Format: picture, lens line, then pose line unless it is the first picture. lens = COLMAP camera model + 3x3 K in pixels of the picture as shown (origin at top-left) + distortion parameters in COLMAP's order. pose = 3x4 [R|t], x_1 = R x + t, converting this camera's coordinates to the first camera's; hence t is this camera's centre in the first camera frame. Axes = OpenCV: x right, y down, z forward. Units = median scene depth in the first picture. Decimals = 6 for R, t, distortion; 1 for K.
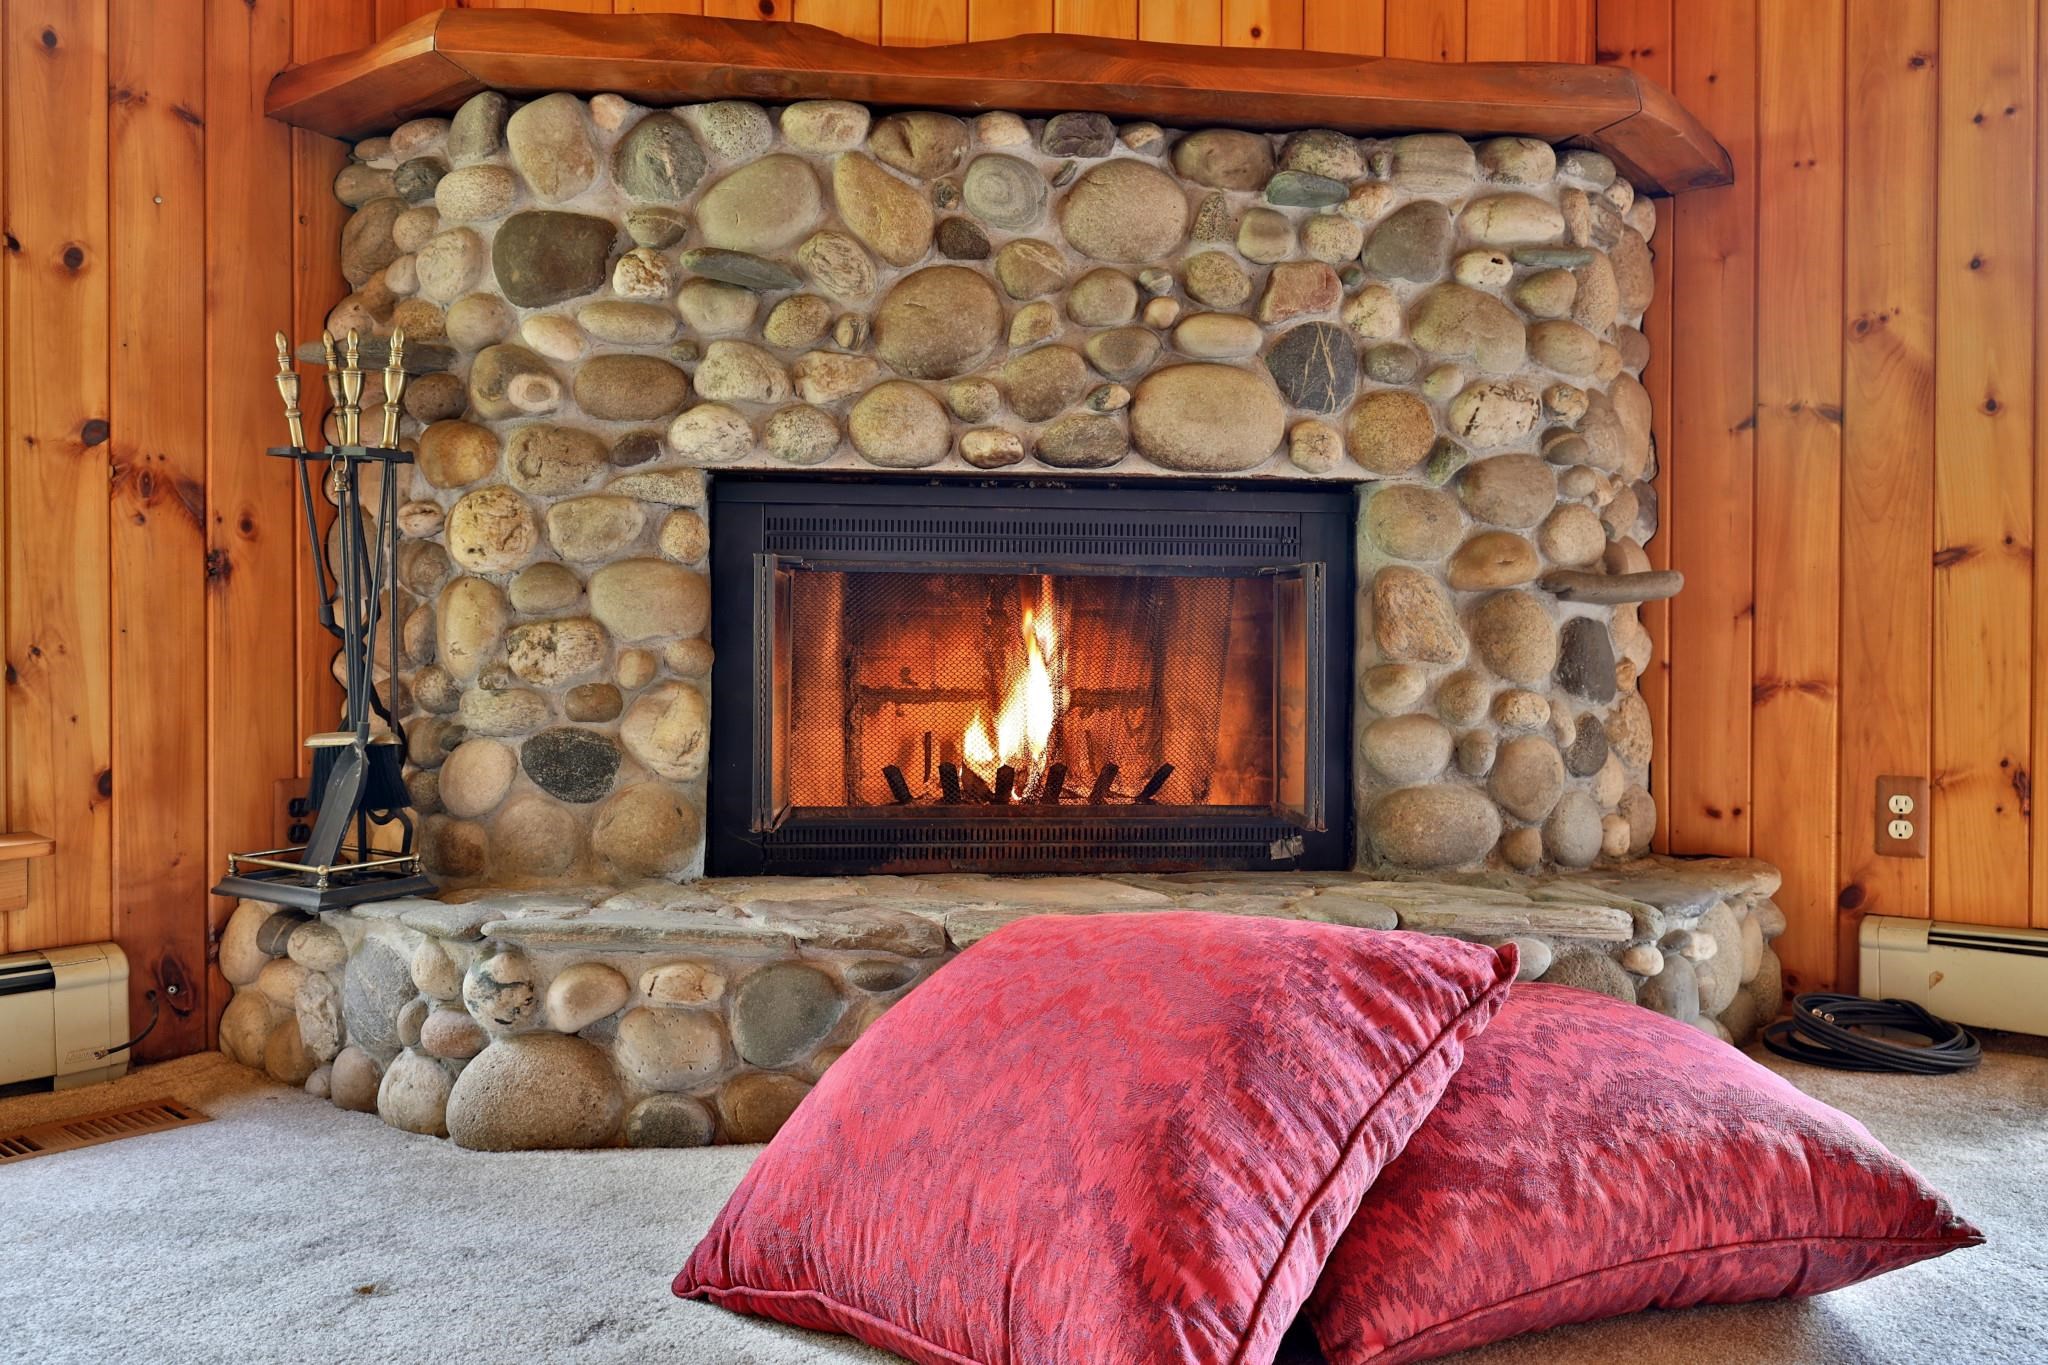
lens RADIAL K [[1570.9, 0, 1007.6], [0, 1570.9, 685.1], [0, 0, 1]] dist [0.002571, 0.002293]
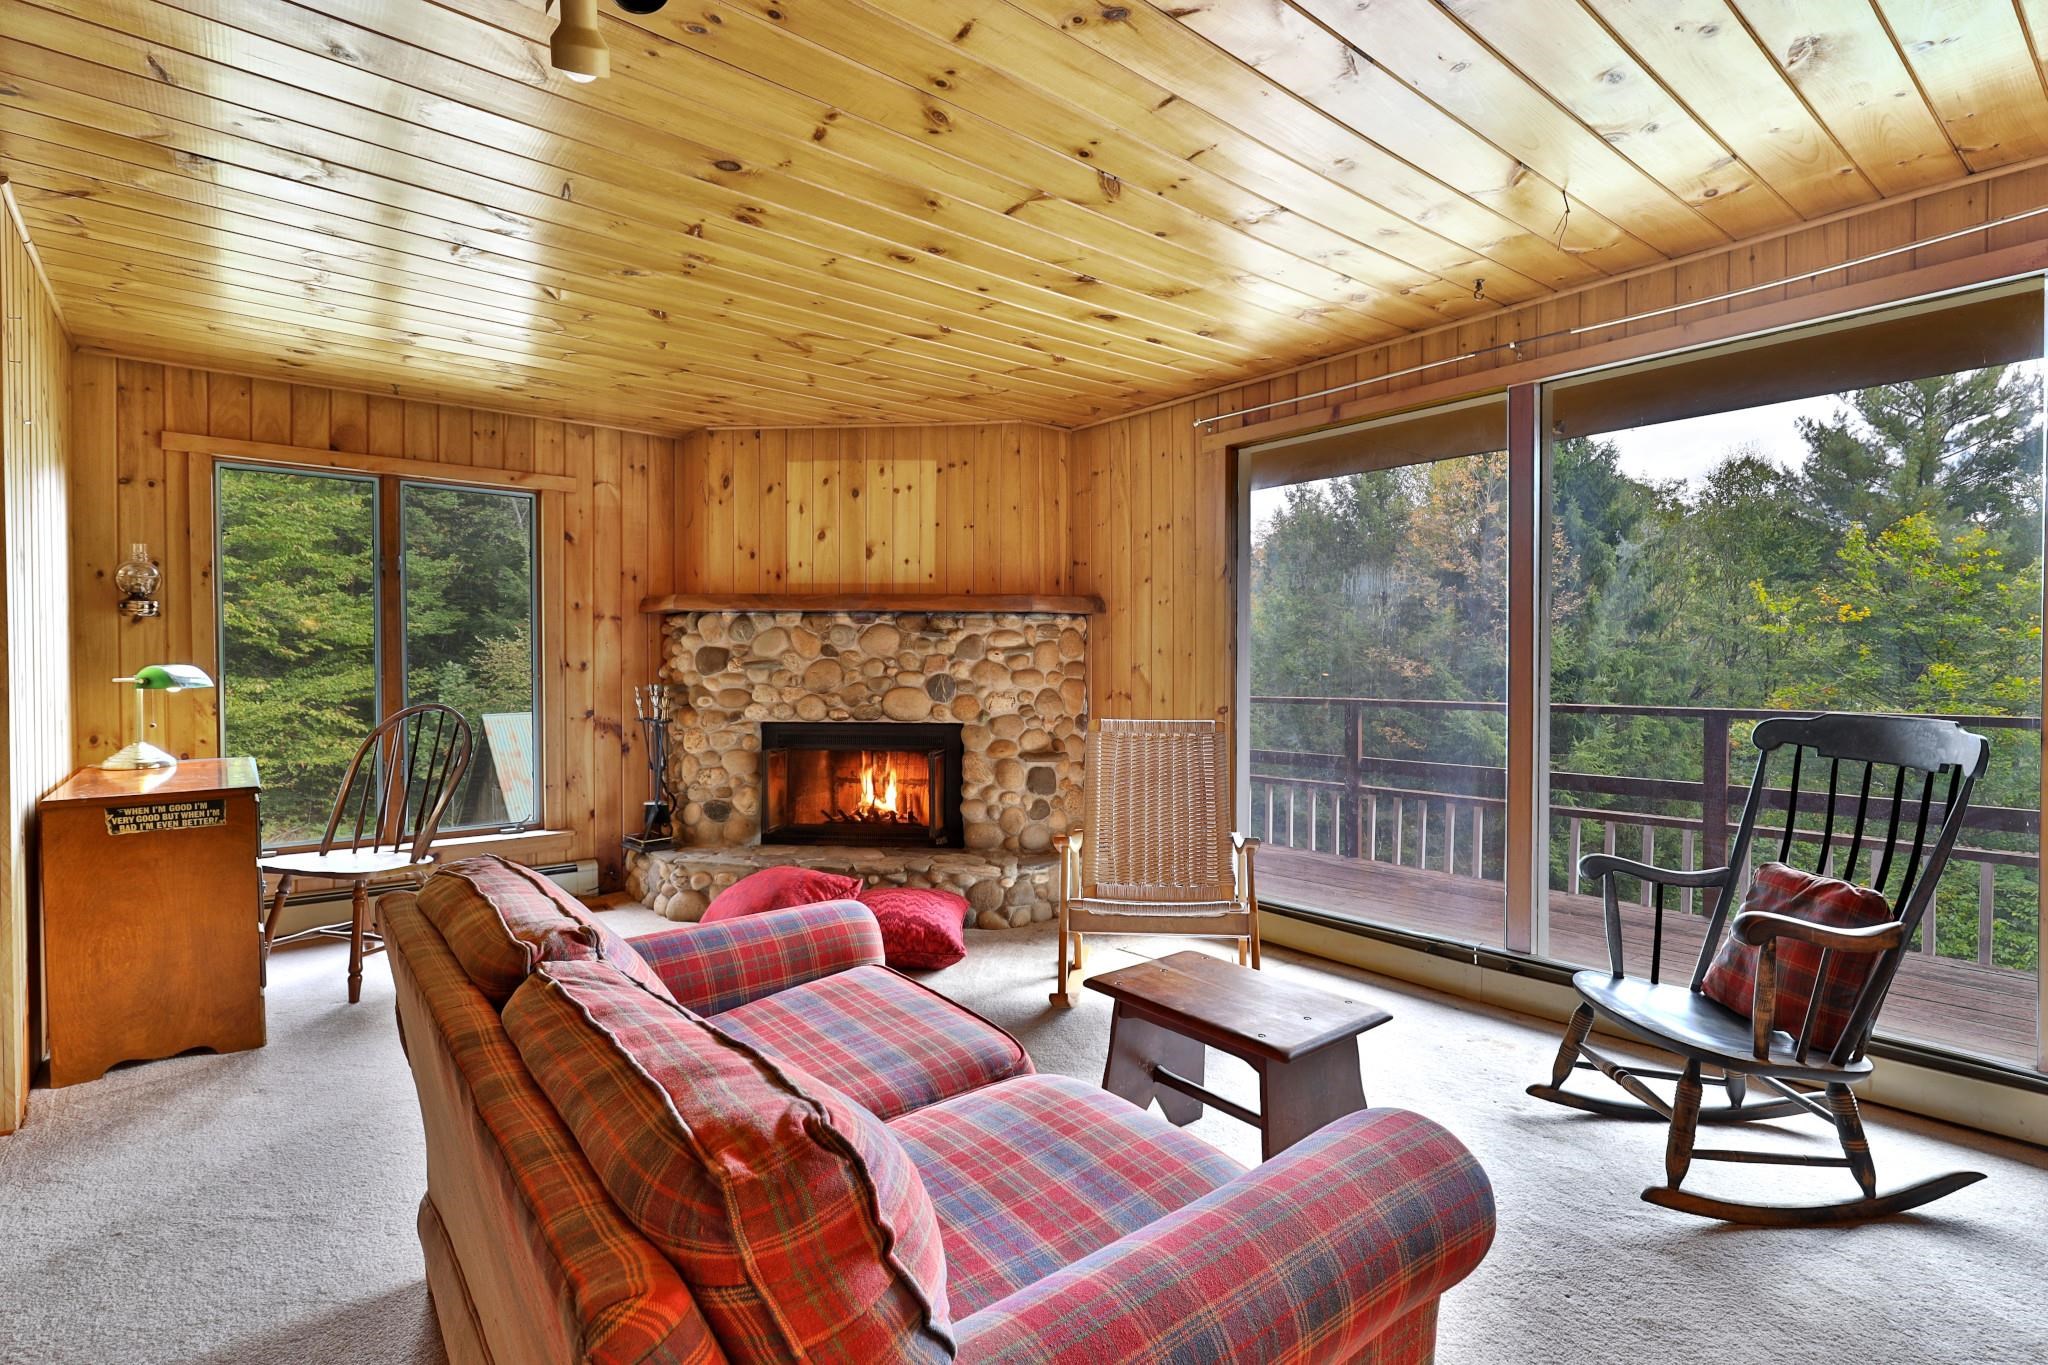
lens RADIAL K [[982.3, 0, 1034.7], [0, 982.3, 683.4], [0, 0, 1]] dist [0.000637, -0.000379]
pose [[0.979061, 0.000564, -0.203567, 0.799810], [-0.000358, 0.999999, 0.001048, -0.220378], [0.203568, -0.000953, 0.979060, -0.901220]]
